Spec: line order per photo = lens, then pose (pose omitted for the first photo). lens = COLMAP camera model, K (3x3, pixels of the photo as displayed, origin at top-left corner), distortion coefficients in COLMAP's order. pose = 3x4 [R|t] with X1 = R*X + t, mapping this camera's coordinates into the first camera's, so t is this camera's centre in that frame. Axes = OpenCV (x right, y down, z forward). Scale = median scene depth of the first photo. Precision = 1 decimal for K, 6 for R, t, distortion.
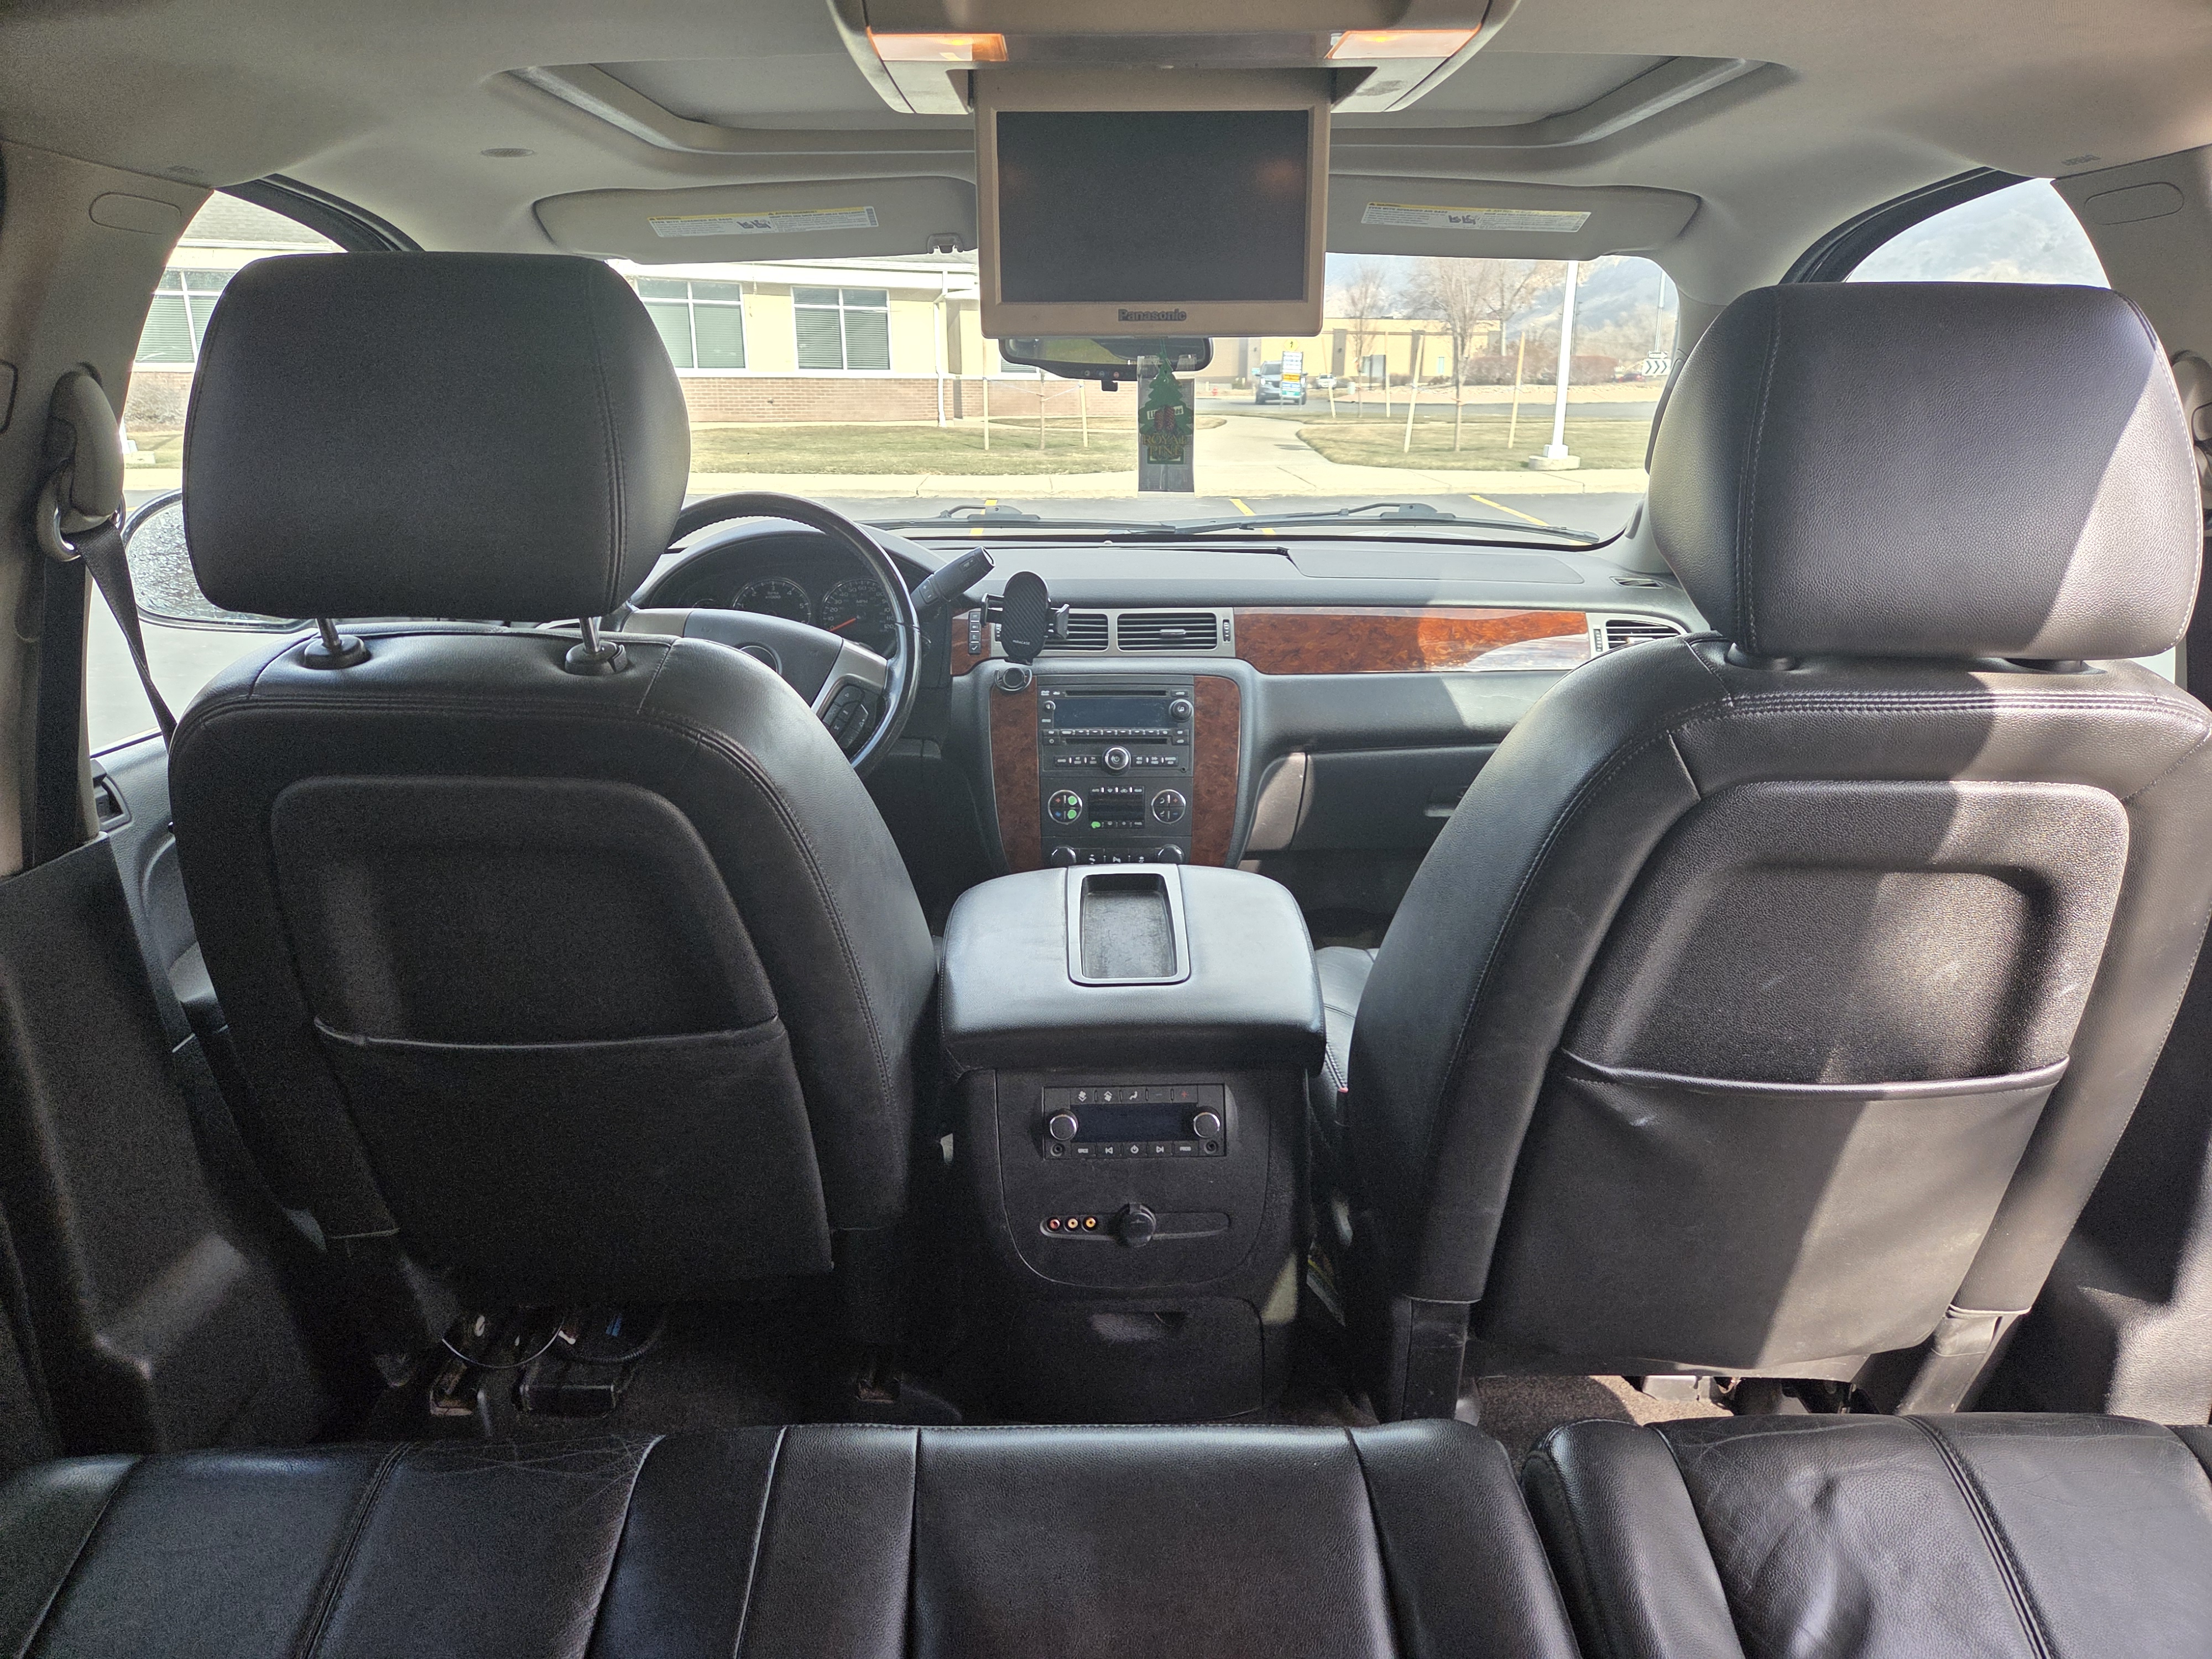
lens RADIAL K [[1490.7, 0, 1107.5], [0, 1490.7, 828.1], [0, 0, 1]] dist [0.002334, 0.003755]
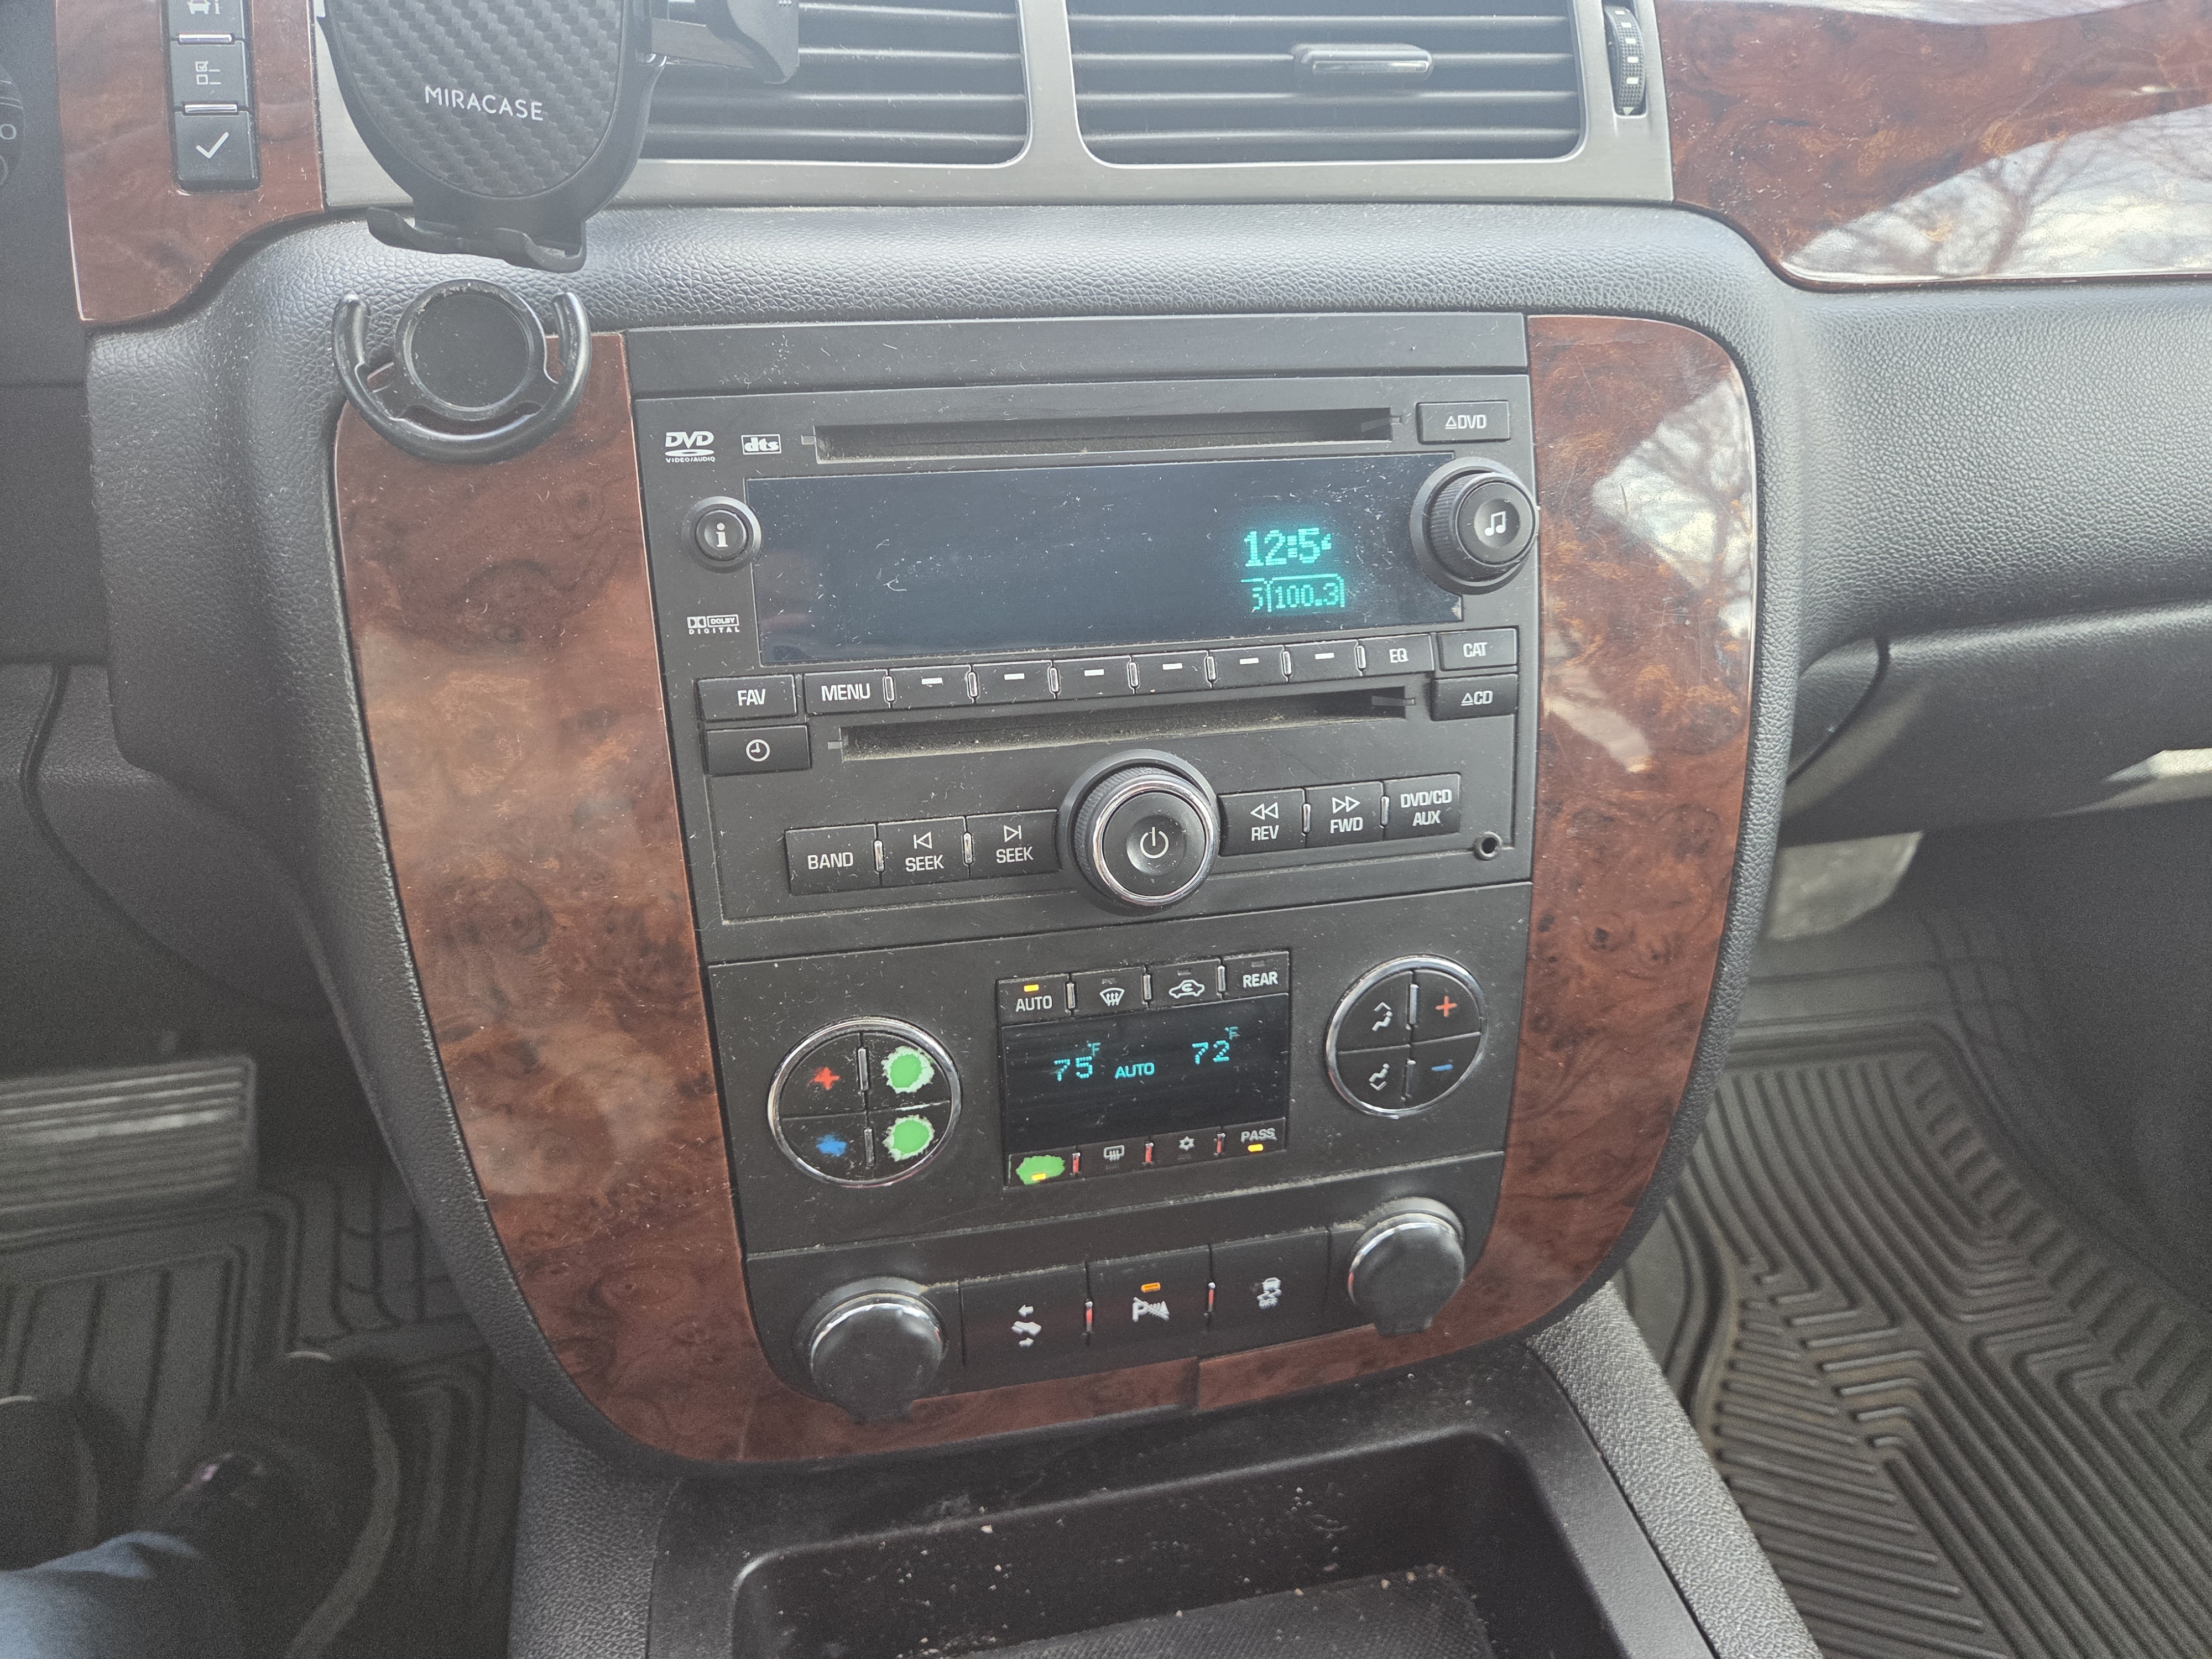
lens RADIAL K [[1490.7, 0, 1112.2], [0, 1490.7, 776.4], [0, 0, 1]] dist [0.002334, 0.003755]
pose [[0.976092, -0.082162, 0.201233, -0.032455], [0.026222, 0.963555, 0.266221, -0.098641], [-0.215772, -0.254579, 0.942673, 0.832120]]
